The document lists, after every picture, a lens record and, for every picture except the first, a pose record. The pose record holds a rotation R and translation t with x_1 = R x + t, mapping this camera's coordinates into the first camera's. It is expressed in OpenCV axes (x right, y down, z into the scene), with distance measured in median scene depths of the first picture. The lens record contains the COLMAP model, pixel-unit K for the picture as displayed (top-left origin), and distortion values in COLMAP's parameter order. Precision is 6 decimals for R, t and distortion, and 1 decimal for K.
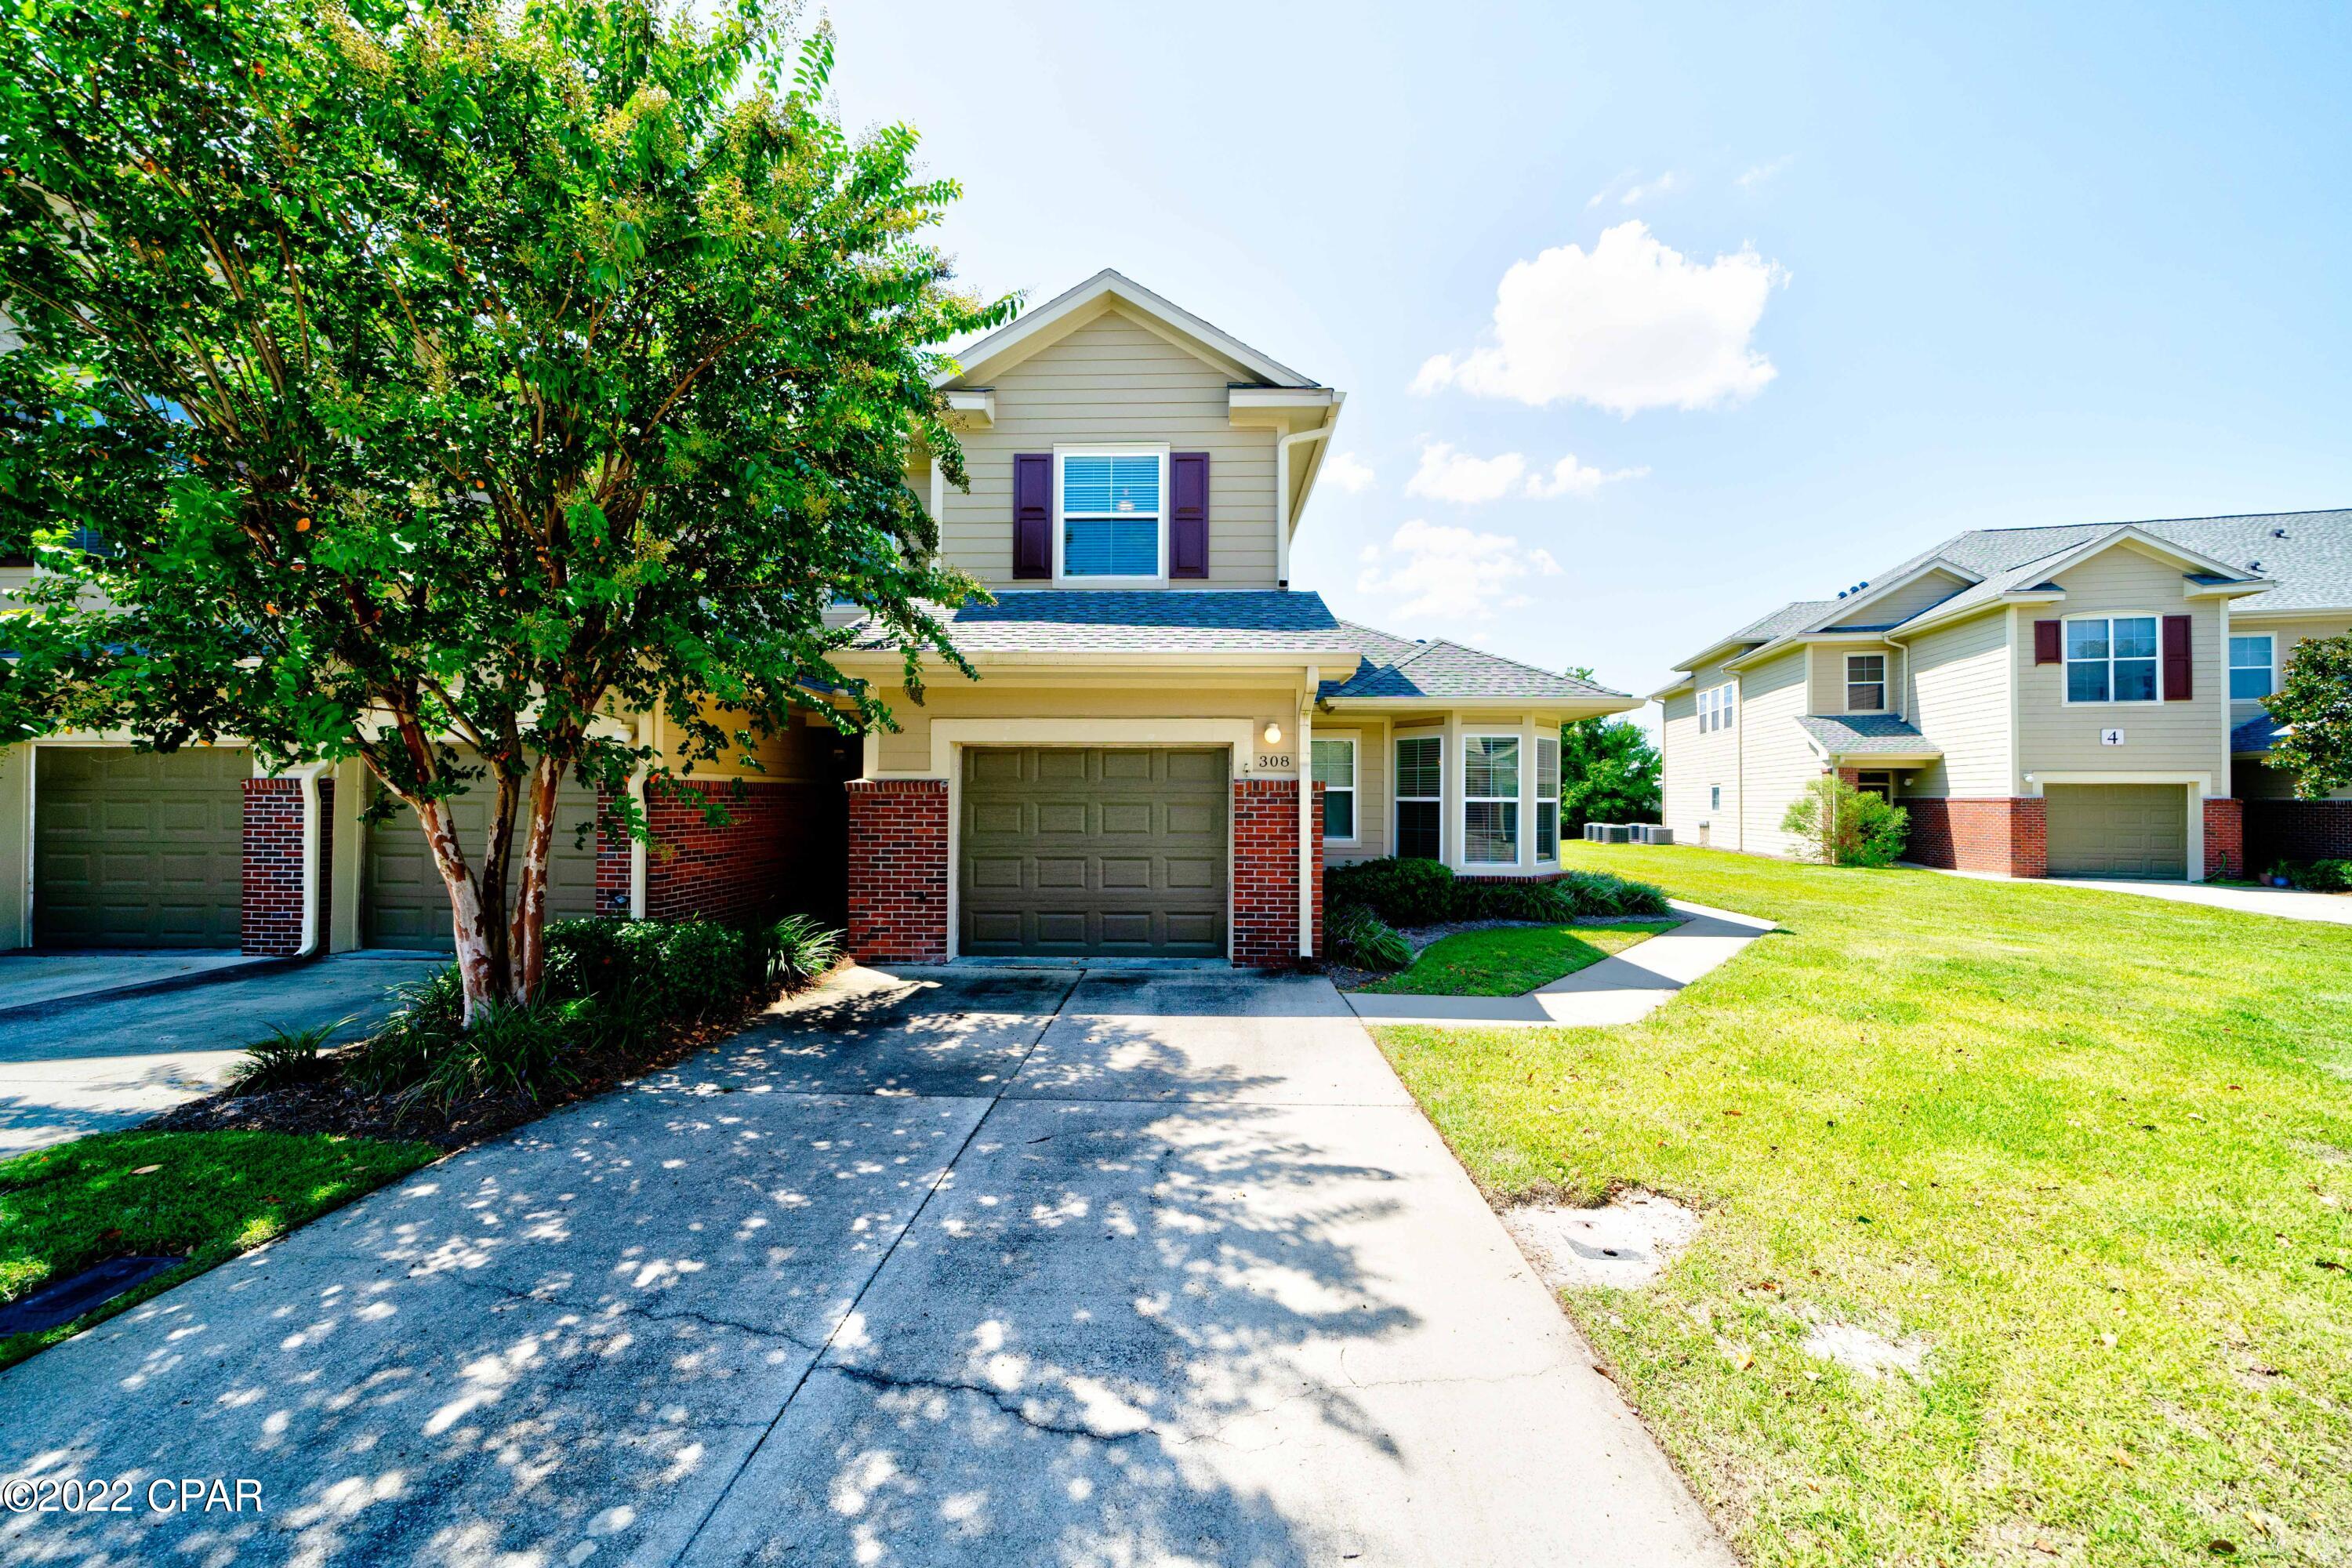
lens RADIAL K [[826.1, 0, 1190.4], [0, 826.1, 782.7], [0, 0, 1]] dist [-0.006737, 0.000066]
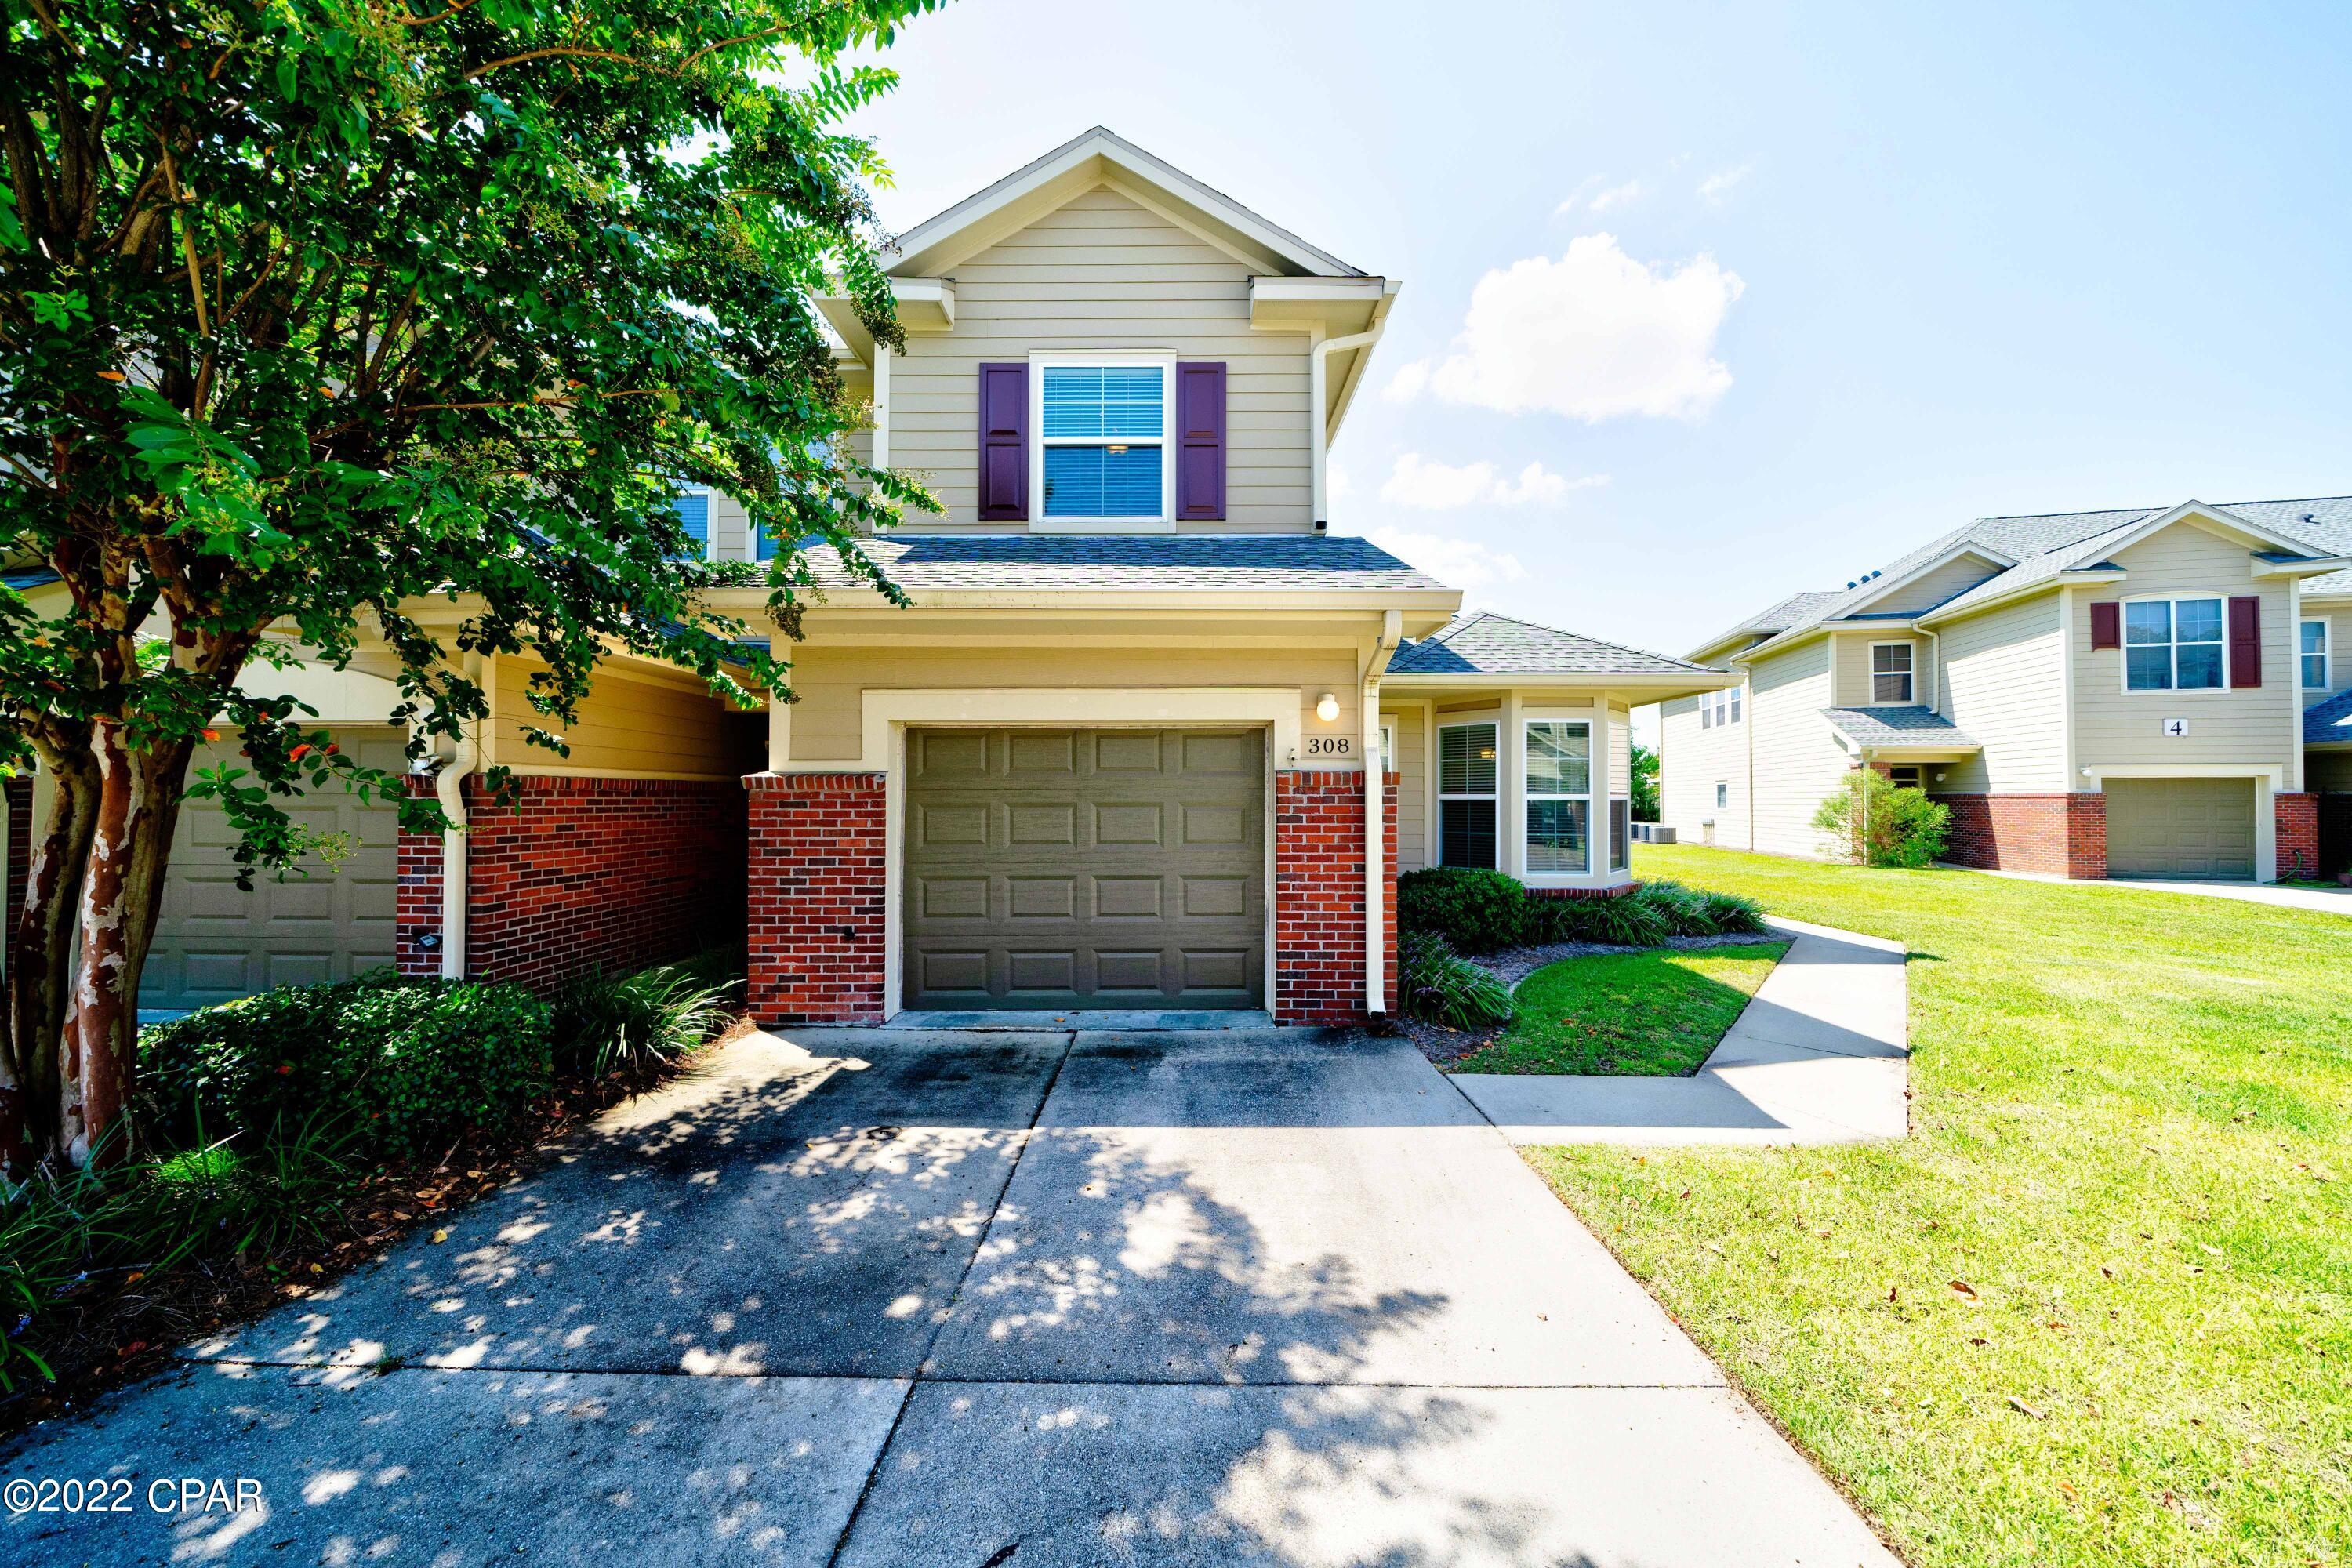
lens RADIAL K [[806.2, 0, 1185.4], [0, 806.2, 782.3], [0, 0, 1]] dist [-0.007265, 0.000162]
pose [[0.999763, -0.004234, 0.021349, -0.034539], [0.004264, 0.999990, -0.001365, 0.005688], [-0.021343, 0.001455, 0.999771, 0.225275]]
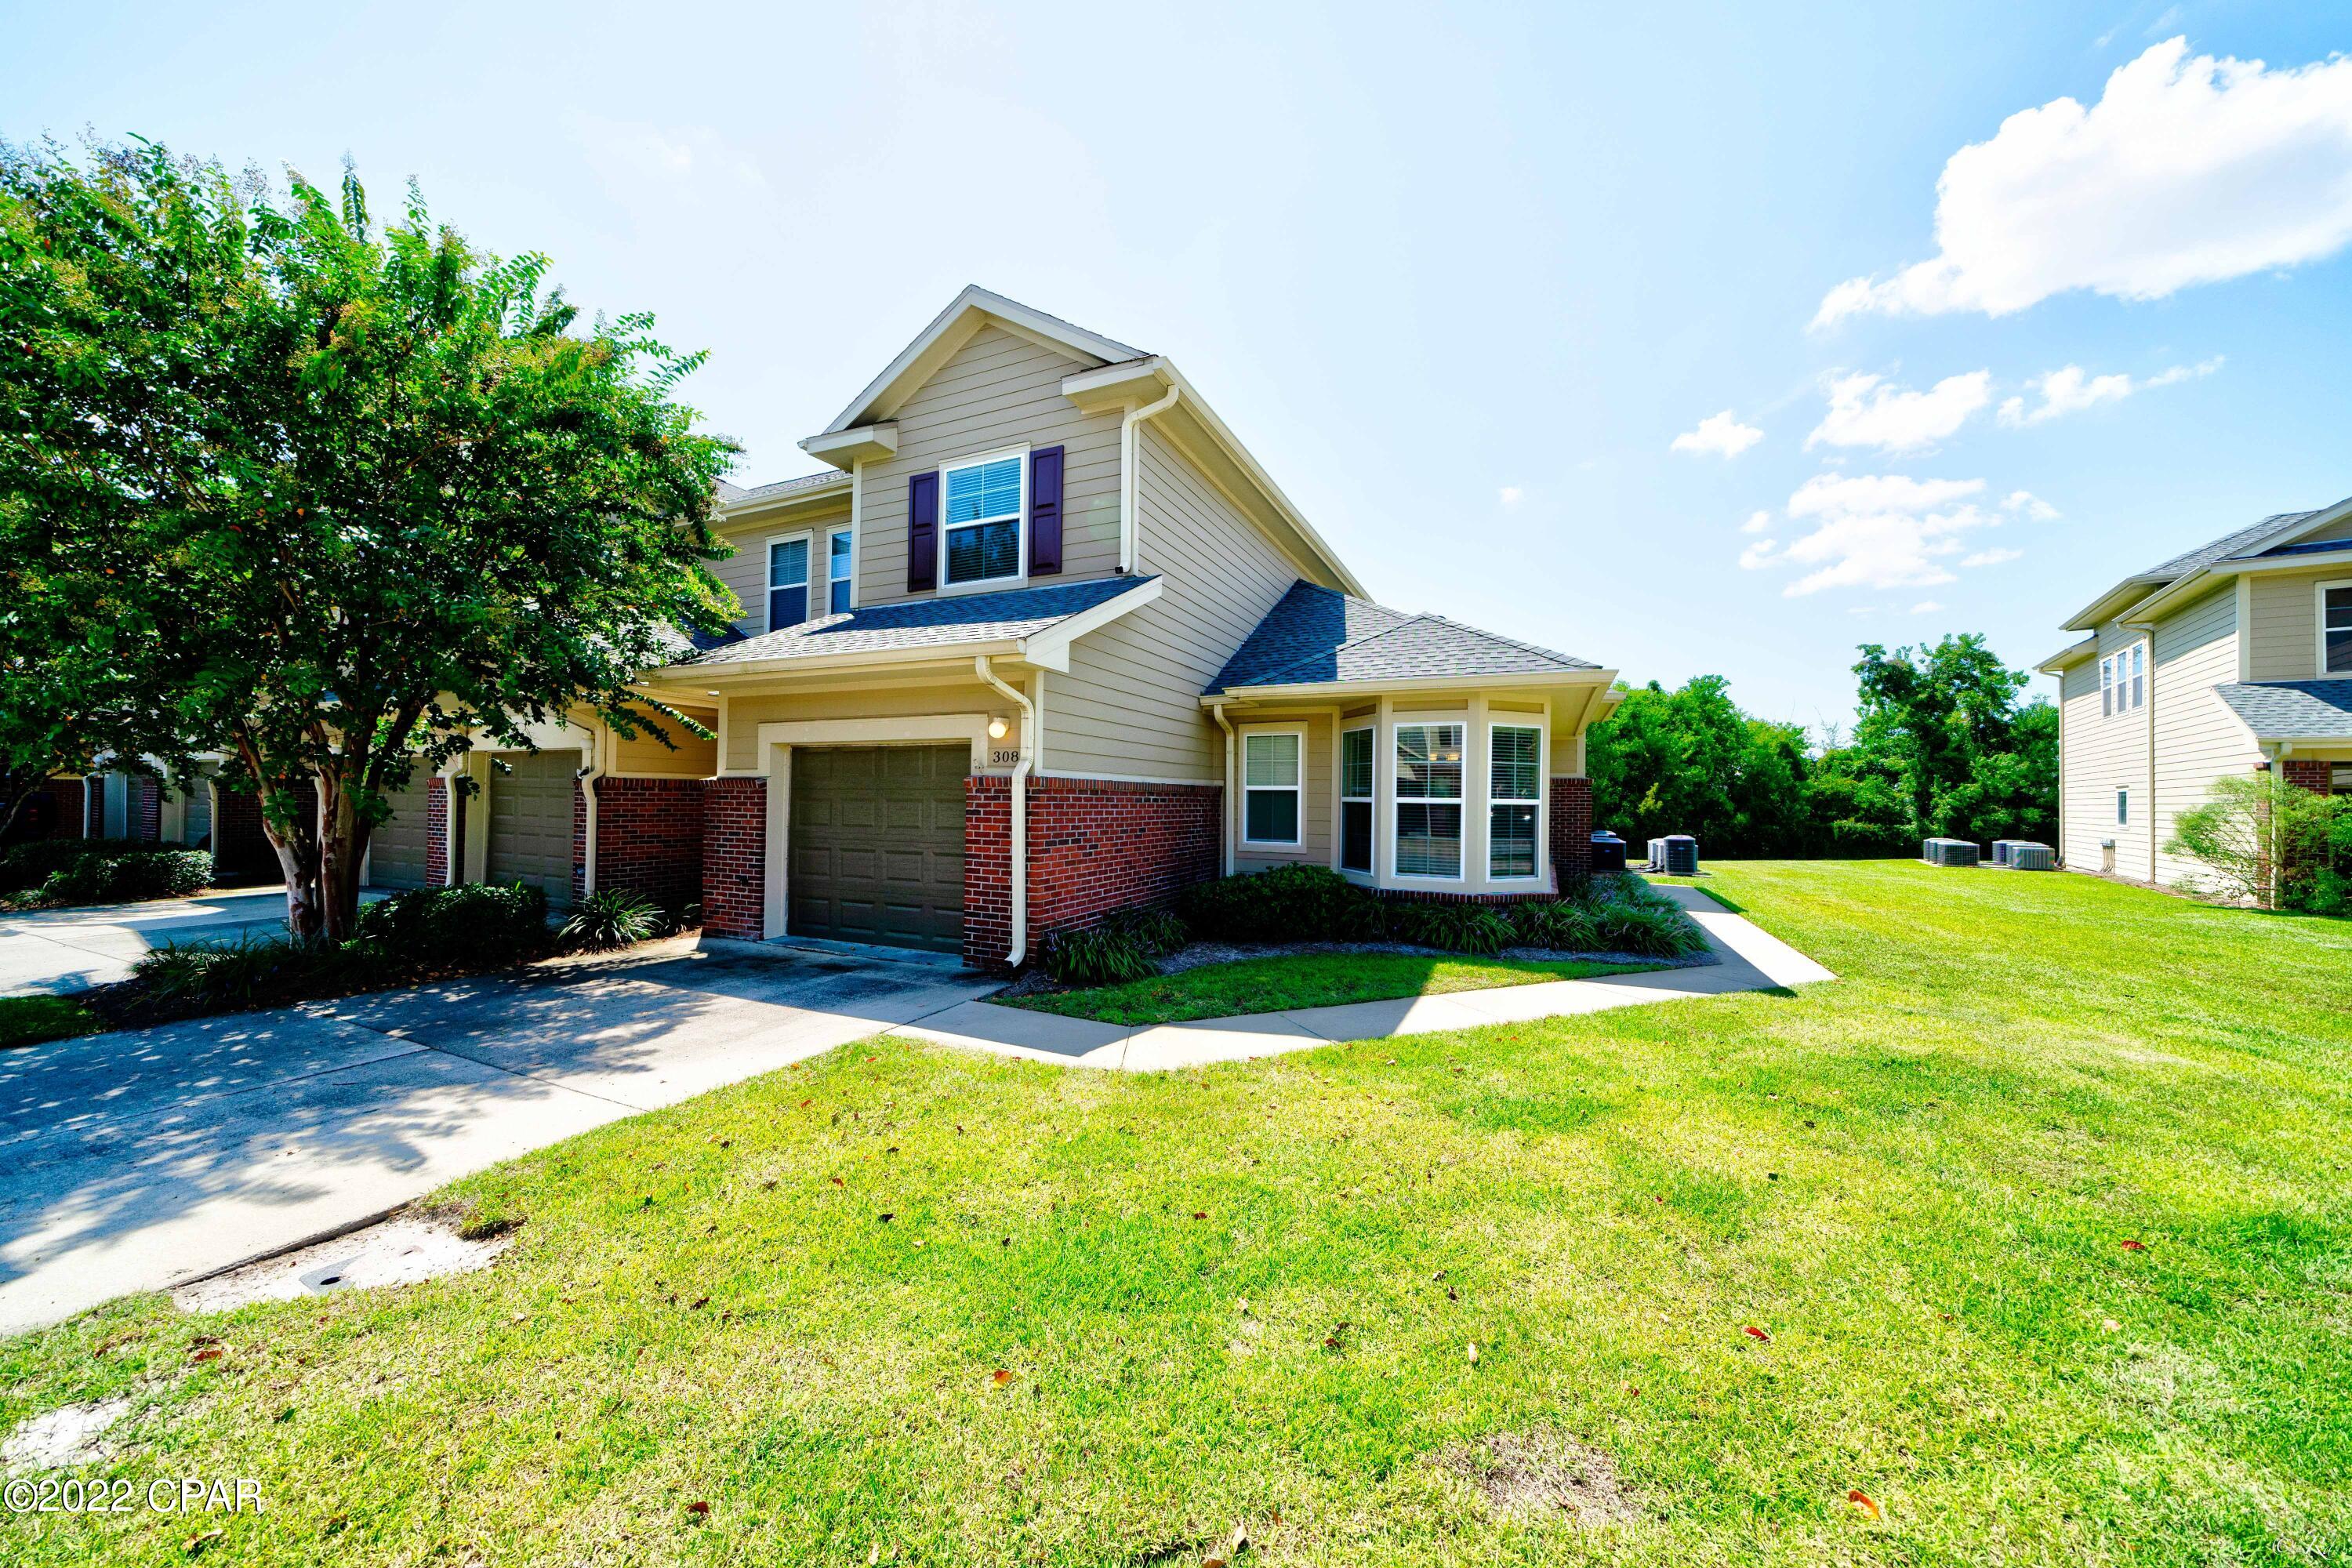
lens RADIAL K [[806.2, 0, 1185.4], [0, 806.2, 782.3], [0, 0, 1]] dist [-0.007265, 0.000162]
pose [[0.919340, -0.000915, -0.393463, 0.533806], [-0.001245, 0.999986, -0.005234, 0.007131], [0.393462, 0.005301, 0.919326, 0.175301]]
